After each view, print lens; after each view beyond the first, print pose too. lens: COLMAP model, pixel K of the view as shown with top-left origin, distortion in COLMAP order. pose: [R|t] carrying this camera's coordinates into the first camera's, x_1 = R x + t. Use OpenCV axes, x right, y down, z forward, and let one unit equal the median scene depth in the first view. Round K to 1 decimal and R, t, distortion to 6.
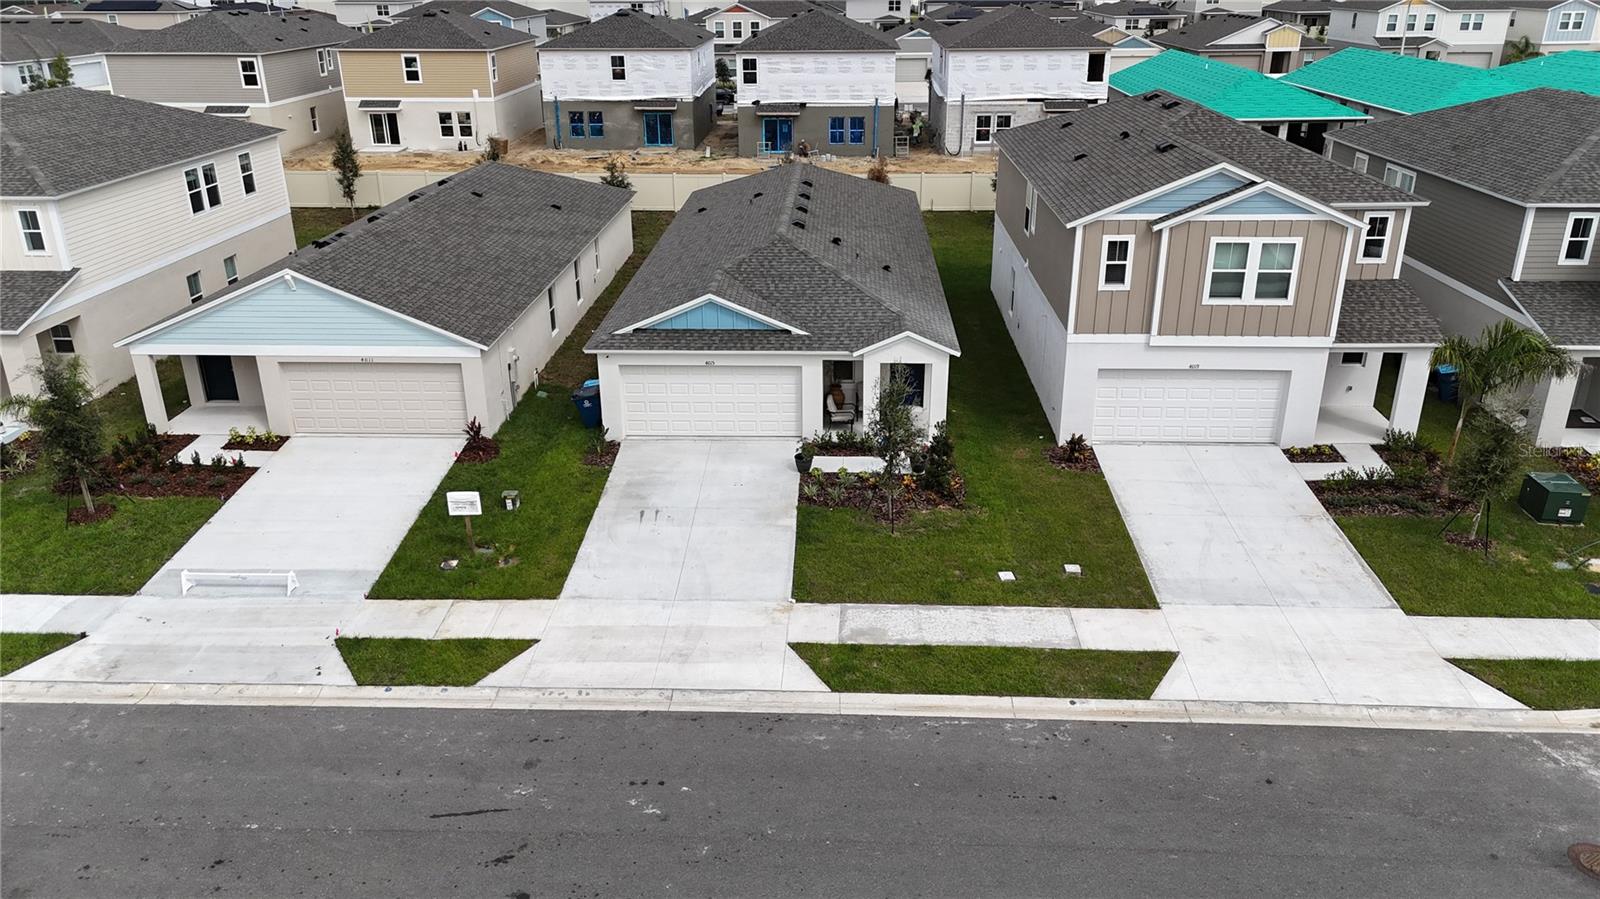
lens RADIAL K [[1172.4, 0, 804.6], [0, 1172.4, 437.7], [0, 0, 1]] dist [0.075098, -0.068646]
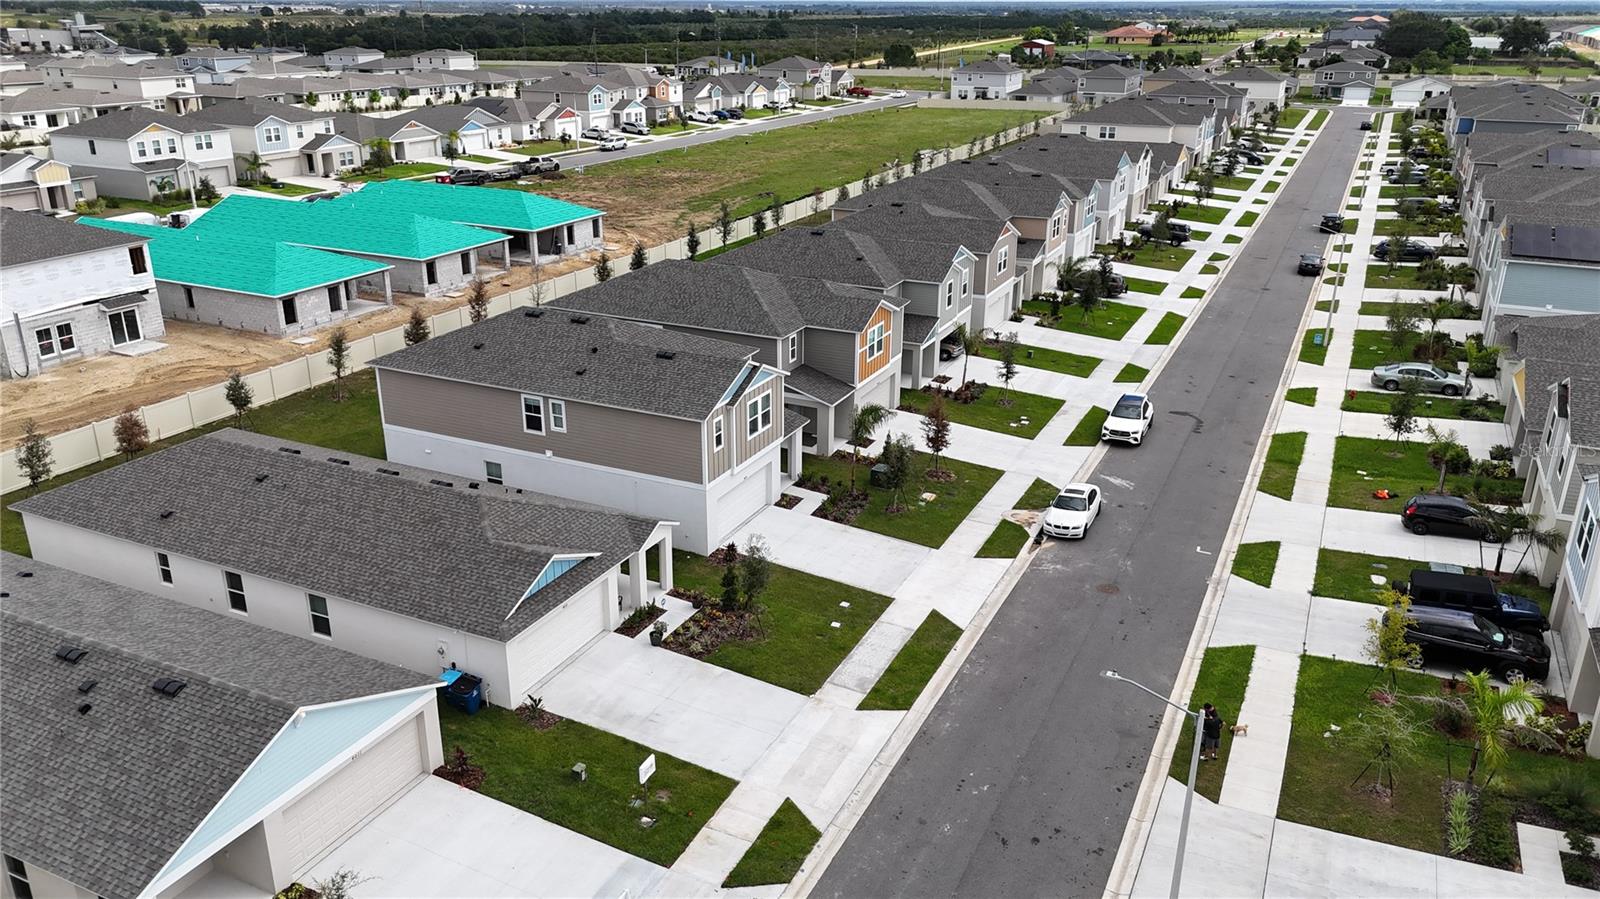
lens RADIAL K [[1172.4, 0, 804.6], [0, 1172.4, 437.7], [0, 0, 1]] dist [0.075098, -0.068646]
pose [[0.394744, -0.309300, 0.865165, -1.068923], [0.331060, 0.926264, 0.180092, -0.393636], [-0.857074, 0.215332, 0.468034, 0.165215]]
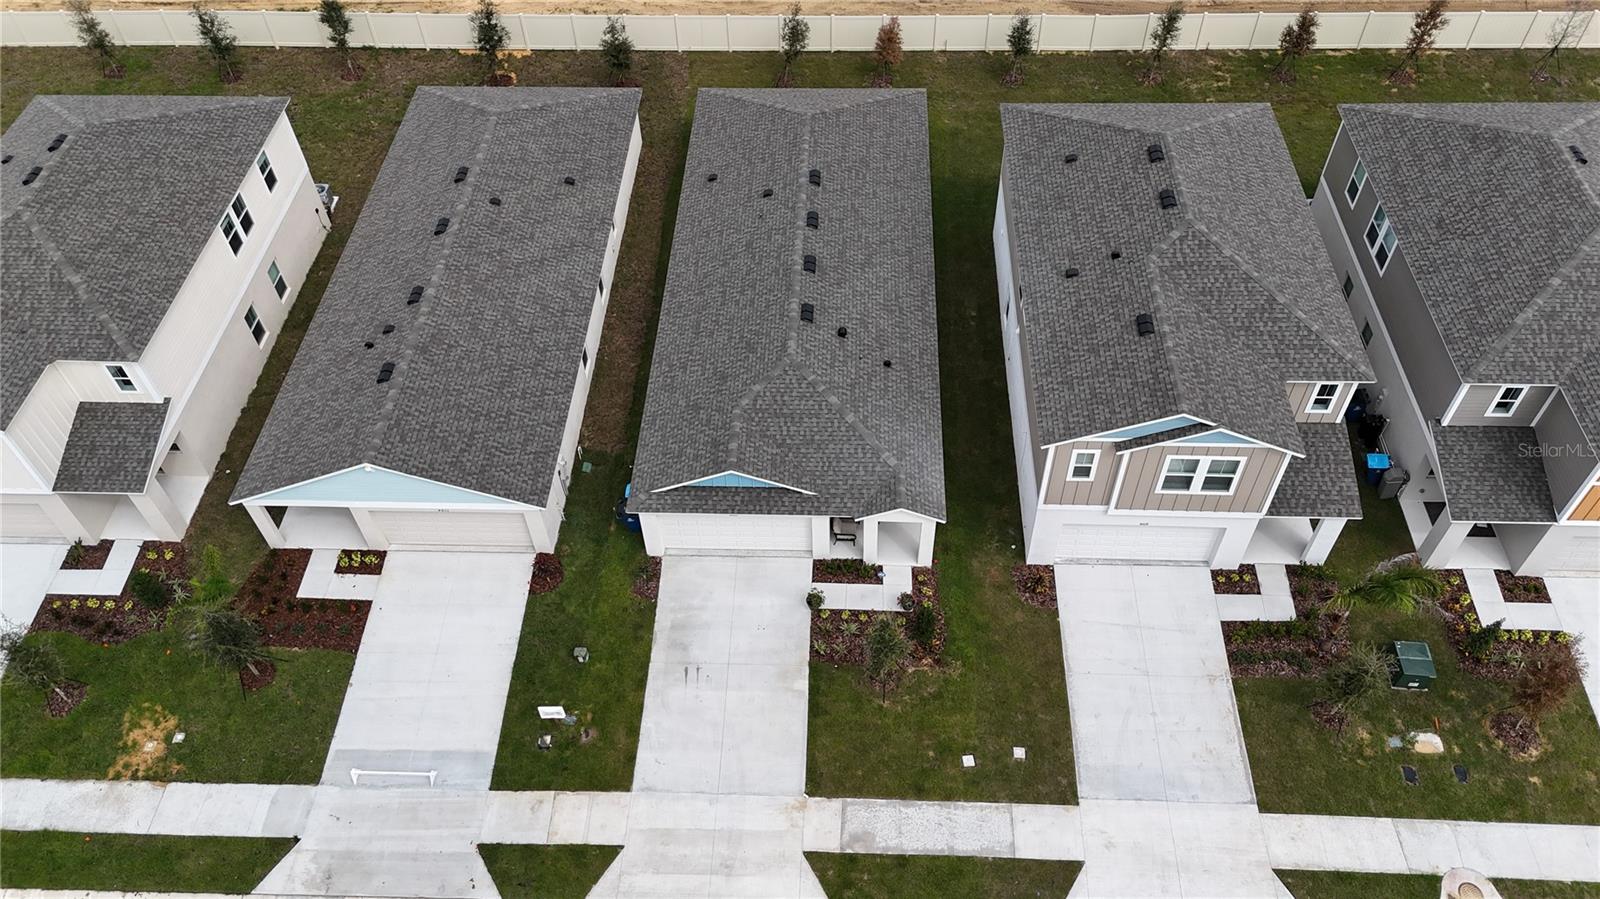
lens RADIAL K [[1172.4, 0, 804.6], [0, 1172.4, 437.7], [0, 0, 1]] dist [0.075098, -0.068646]
pose [[0.999861, -0.007699, -0.014778, 0.009304], [0.013566, 0.891082, 0.453639, -0.705639], [0.009675, -0.453777, 0.891063, -0.014155]]
